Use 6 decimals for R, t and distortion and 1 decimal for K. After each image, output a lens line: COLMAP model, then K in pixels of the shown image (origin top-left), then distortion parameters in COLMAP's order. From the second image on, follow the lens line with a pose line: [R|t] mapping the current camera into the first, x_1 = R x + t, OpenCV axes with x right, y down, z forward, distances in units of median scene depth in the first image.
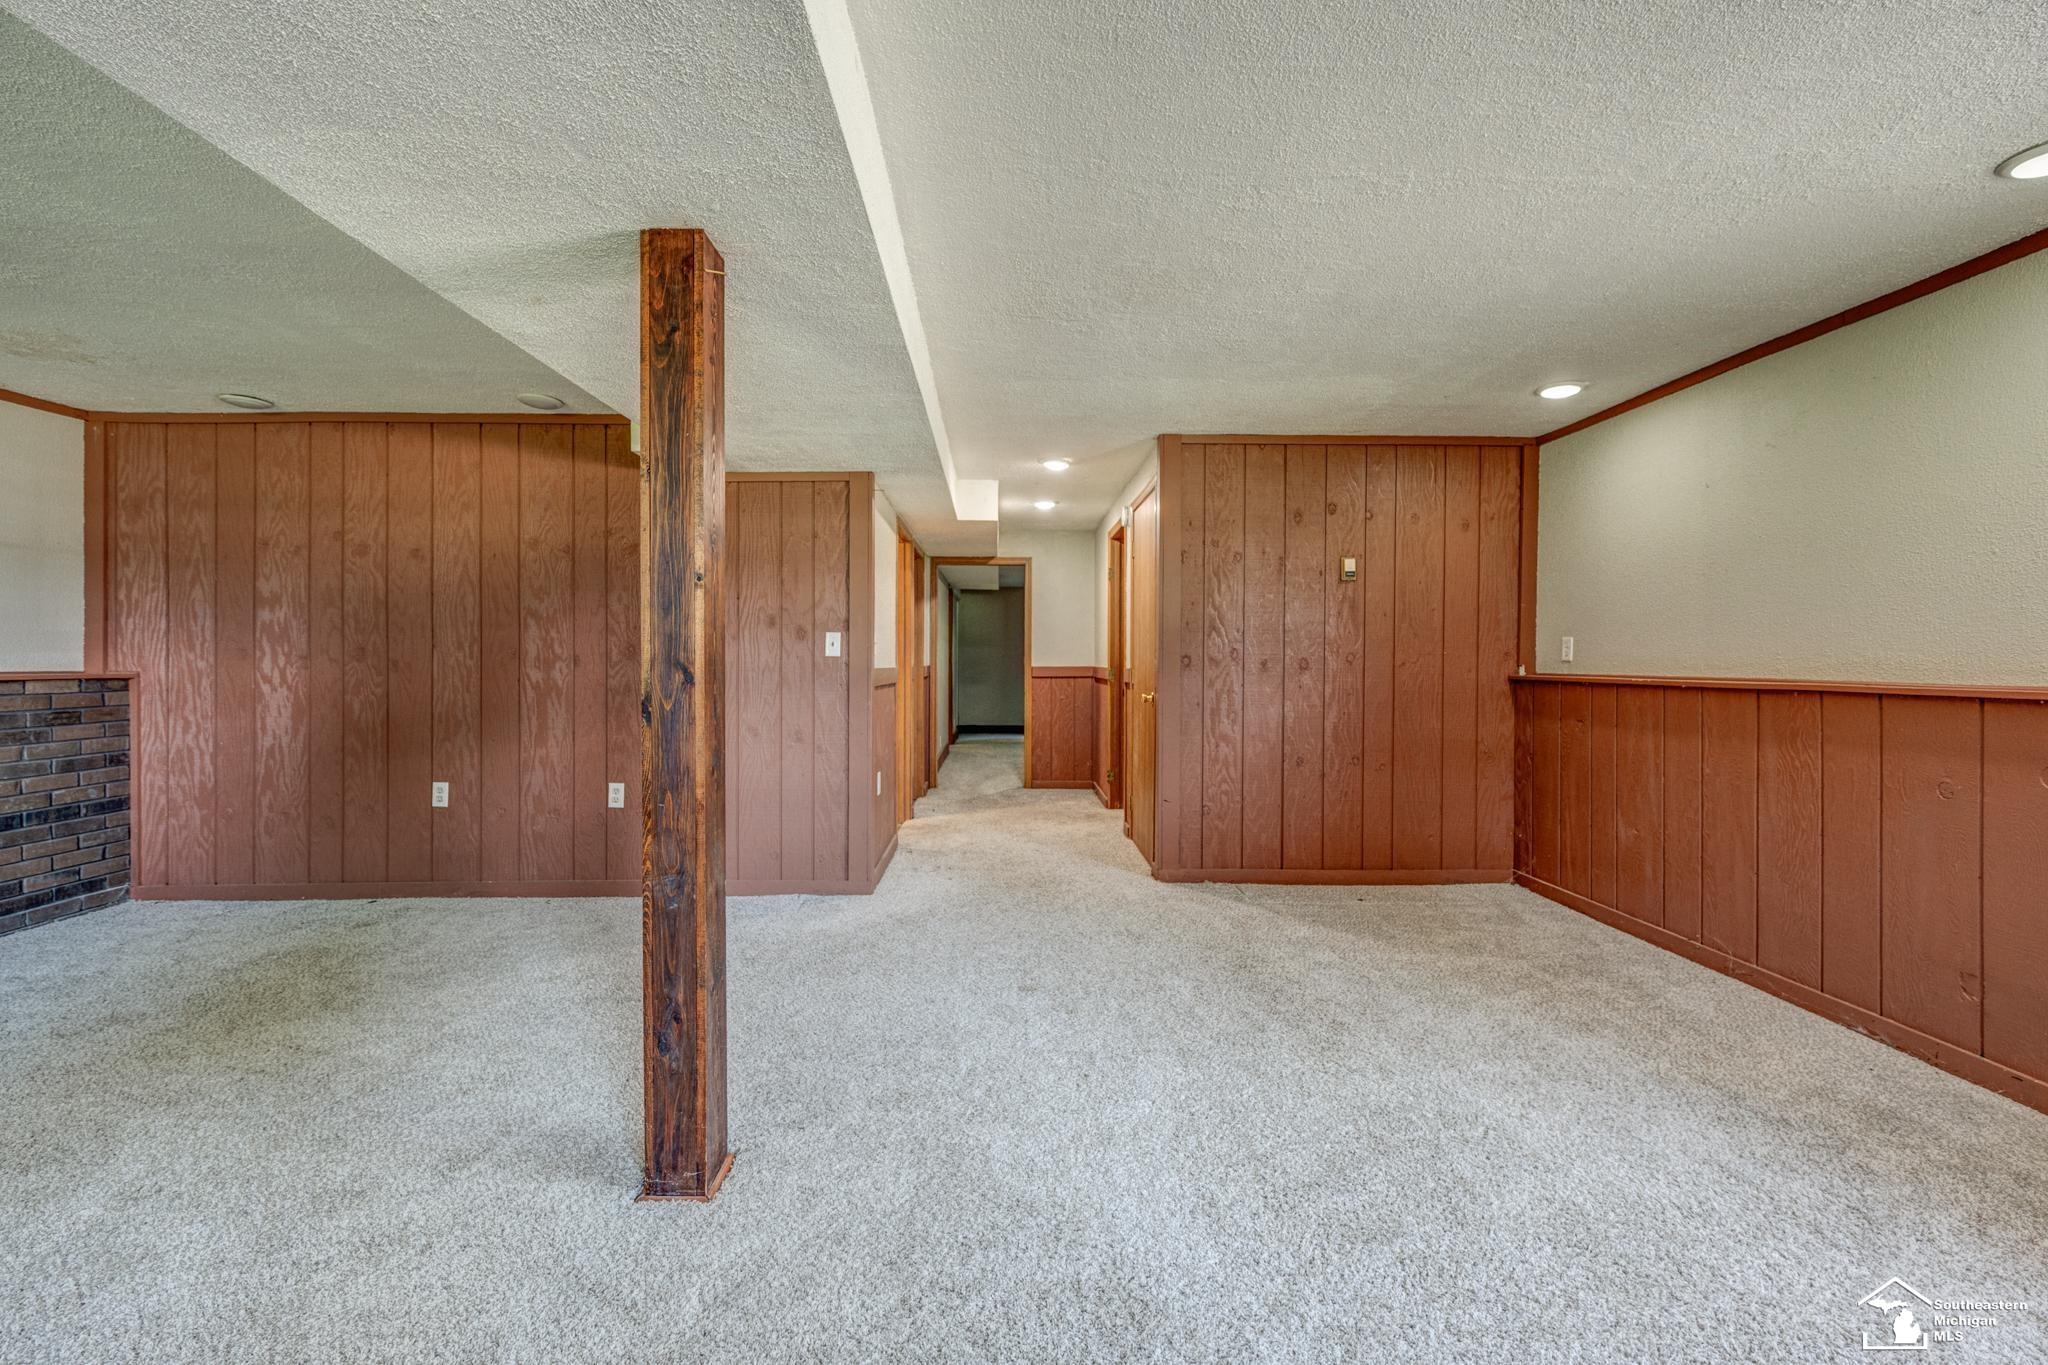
lens RADIAL K [[842.0, 0, 1021.0], [0, 842.0, 656.2], [0, 0, 1]] dist [-0.001388, -0.000151]
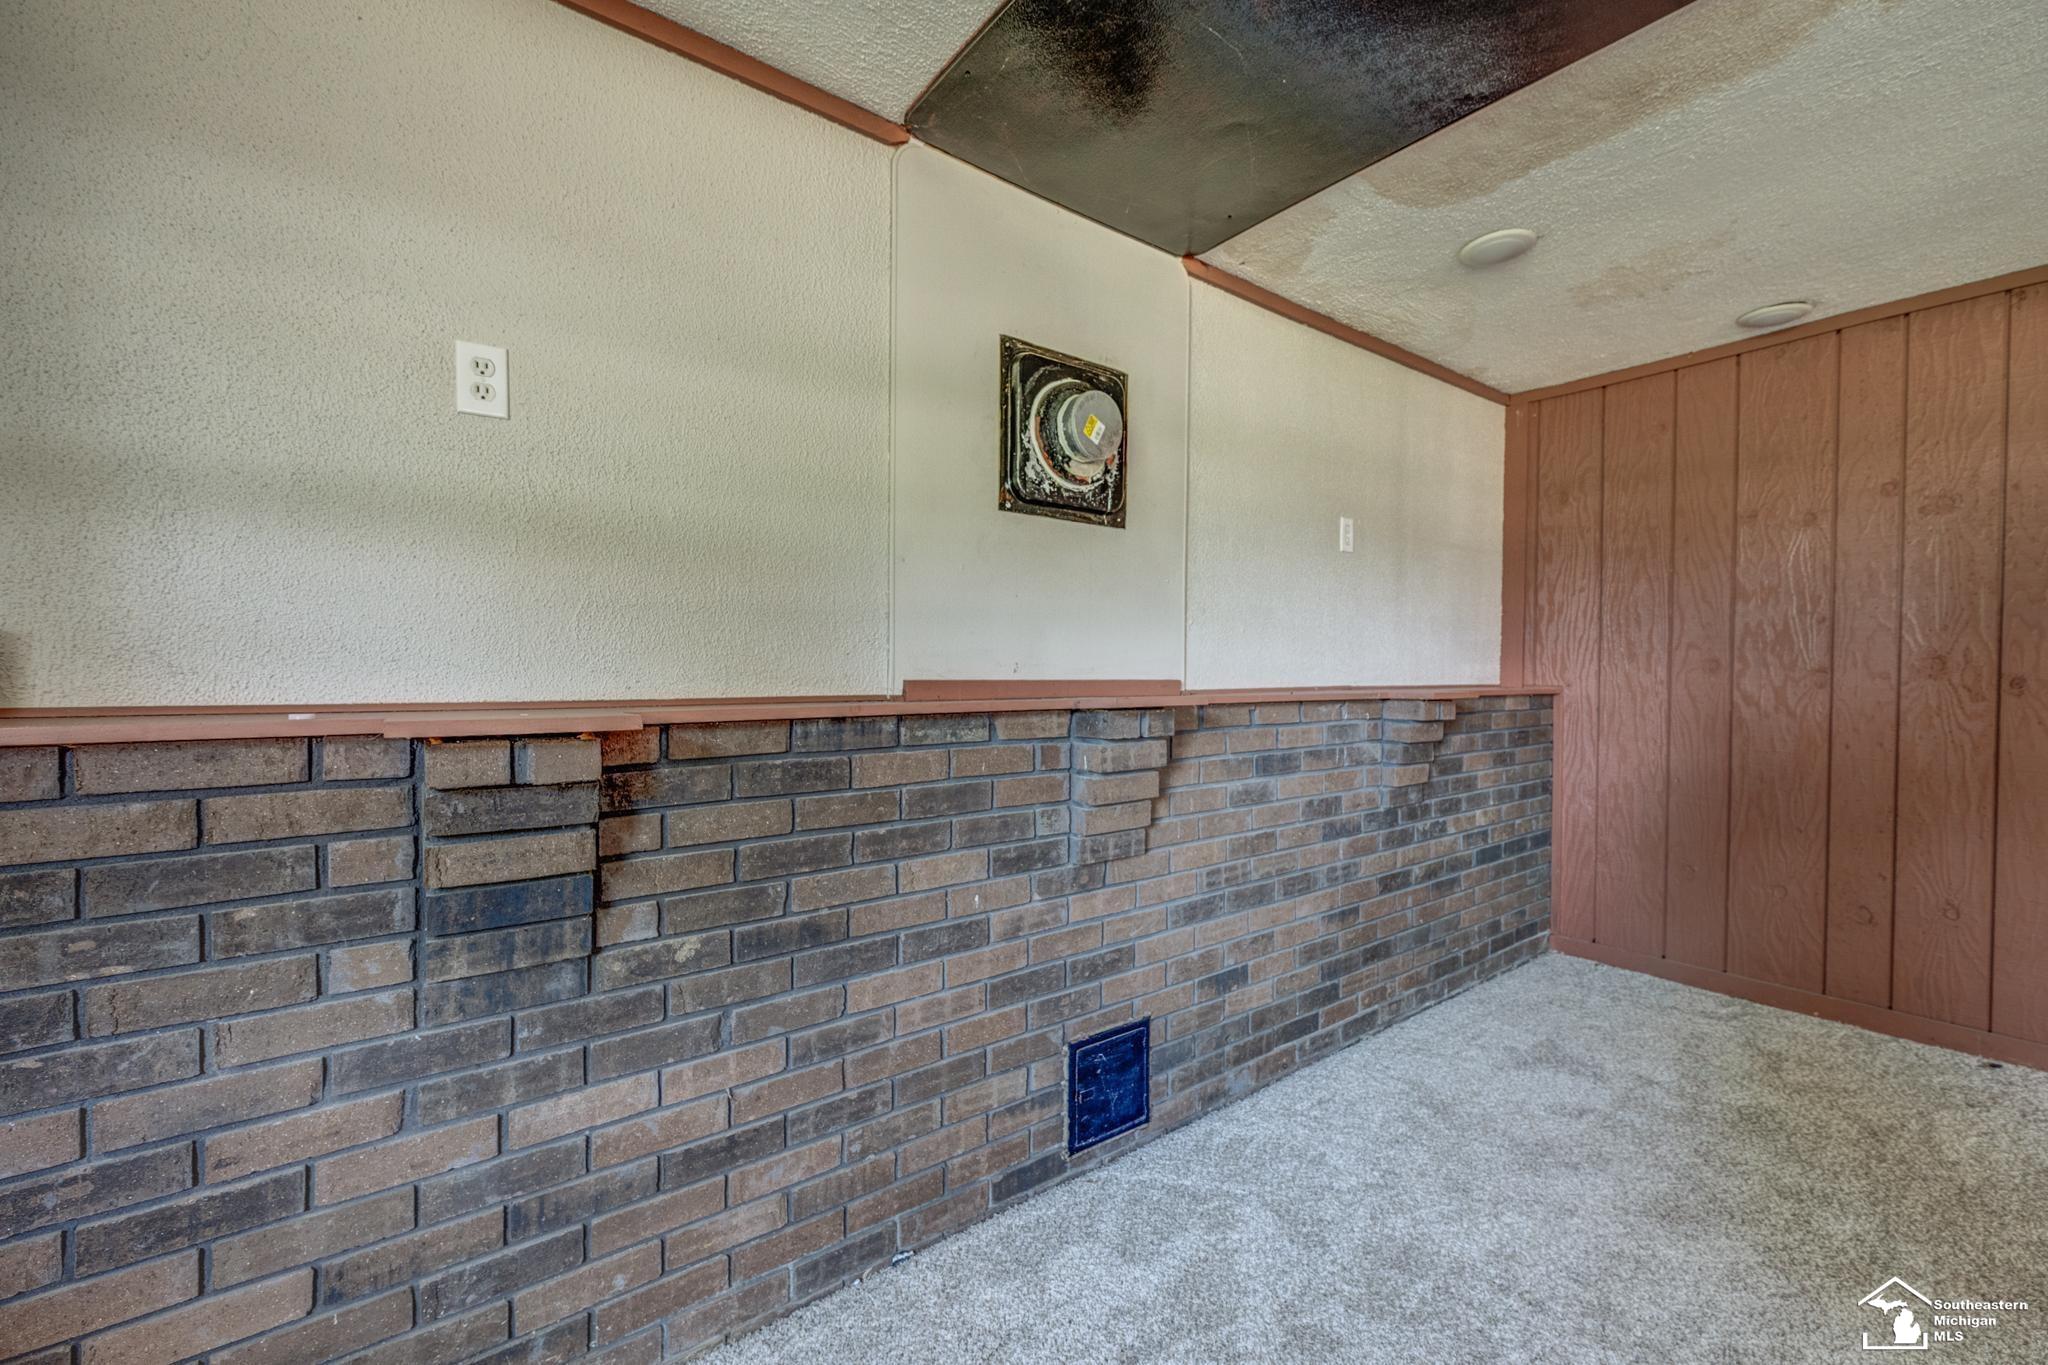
lens RADIAL K [[842.0, 0, 1030.8], [0, 842.0, 683.1], [0, 0, 1]] dist [-0.001388, -0.000151]
pose [[0.577186, 0.017309, -0.816429, -0.662344], [-0.002044, 0.999803, 0.019752, -0.001193], [0.816610, -0.009732, 0.577108, 0.062057]]
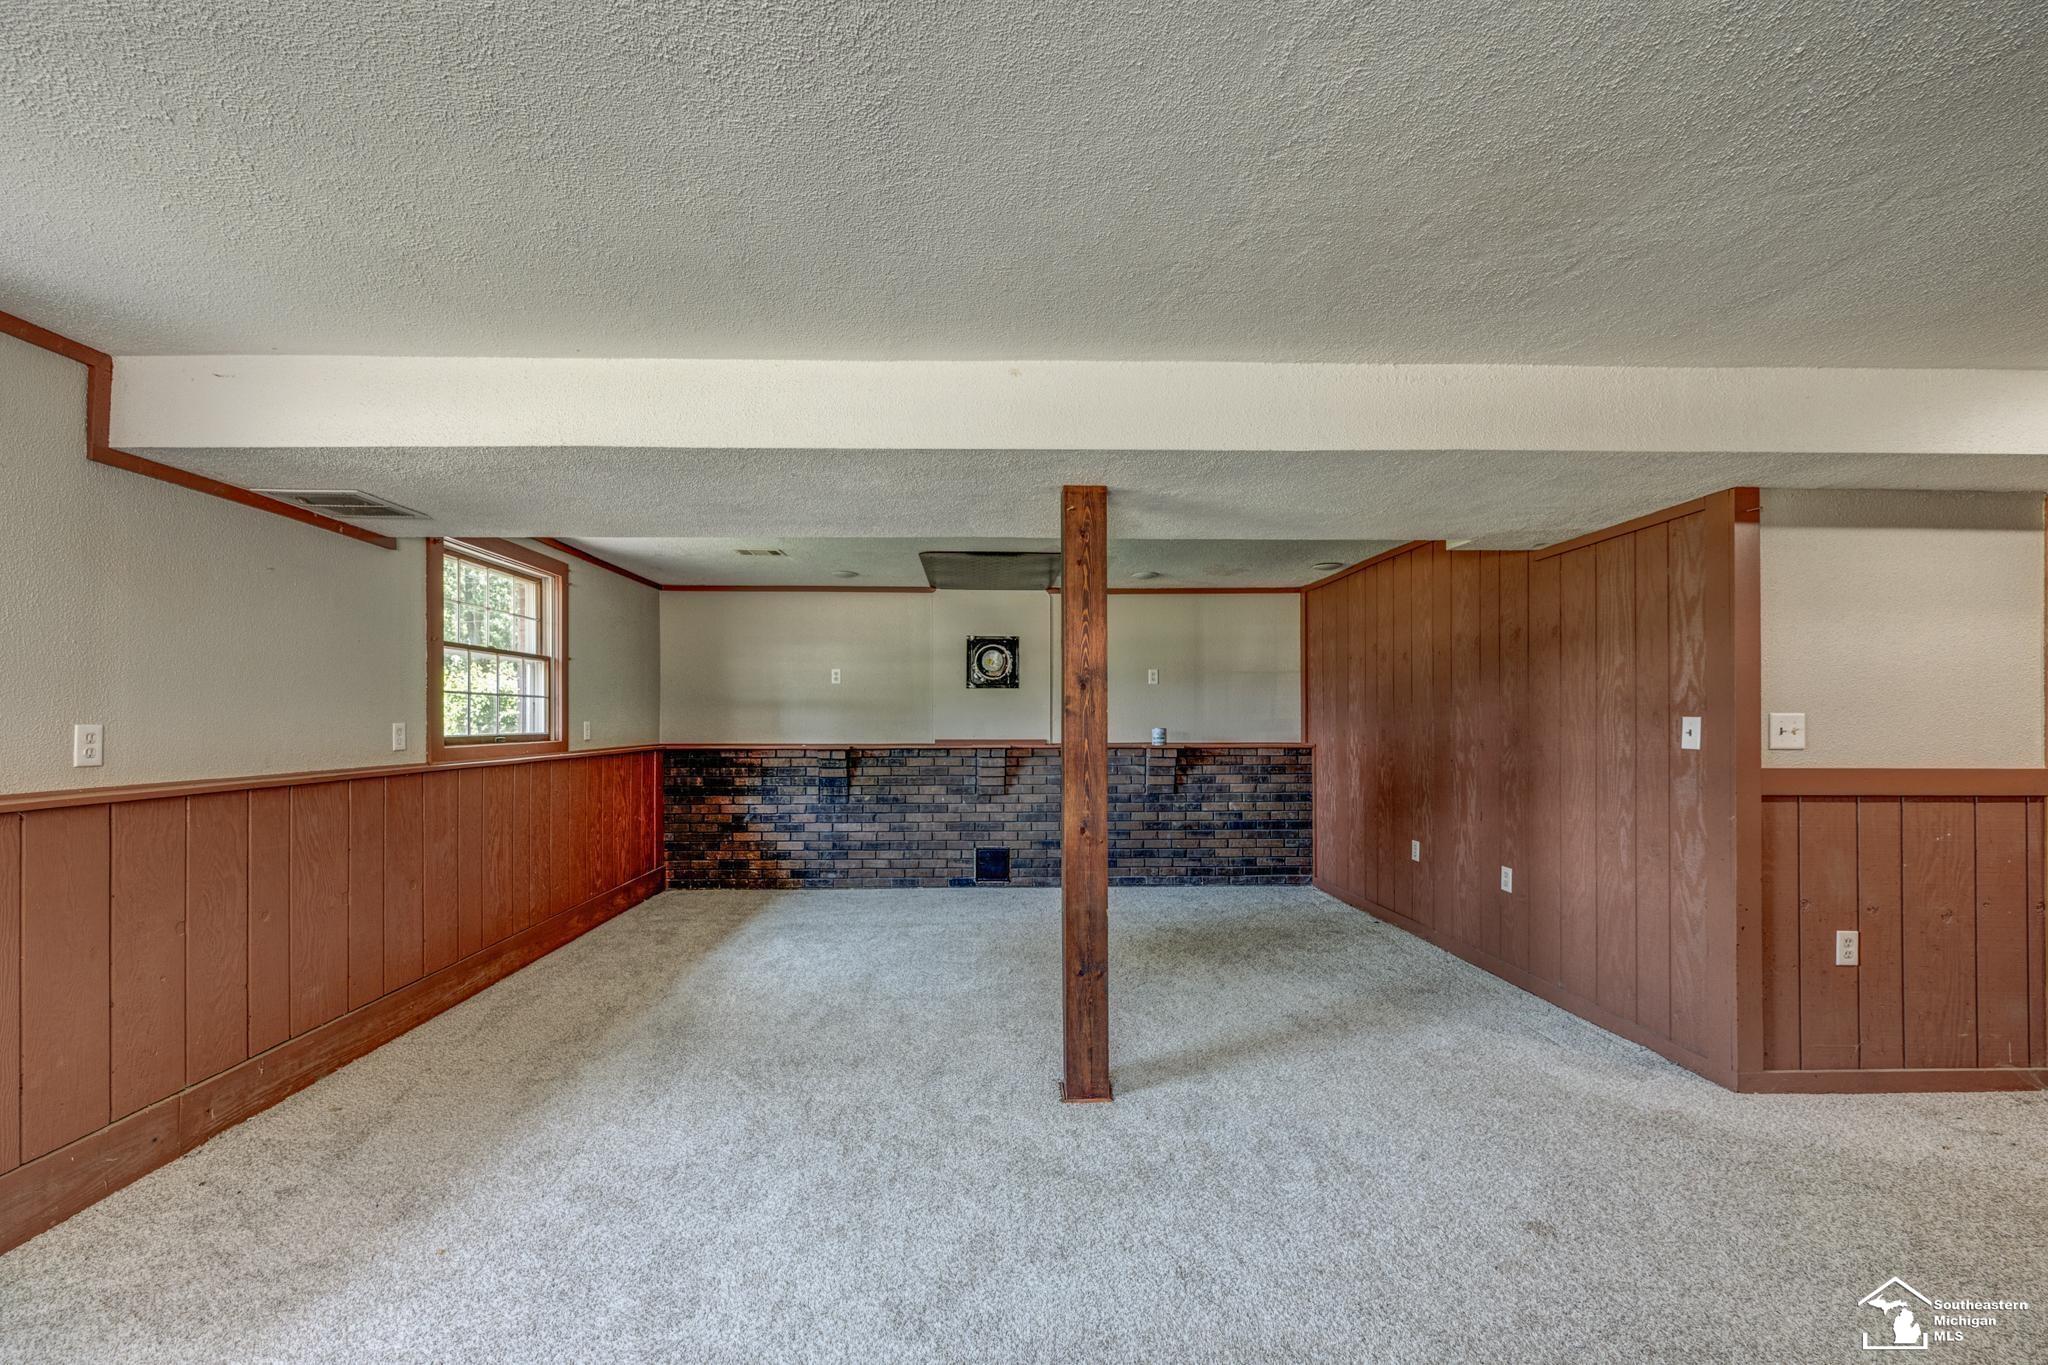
lens RADIAL K [[842.0, 0, 1001.1], [0, 842.0, 715.3], [0, 0, 1]] dist [-0.001388, -0.000151]
pose [[-0.018786, -0.004960, -0.999811, 0.568971], [0.005983, 0.999969, -0.005073, -0.031793], [0.999806, -0.006077, -0.018756, 0.431504]]
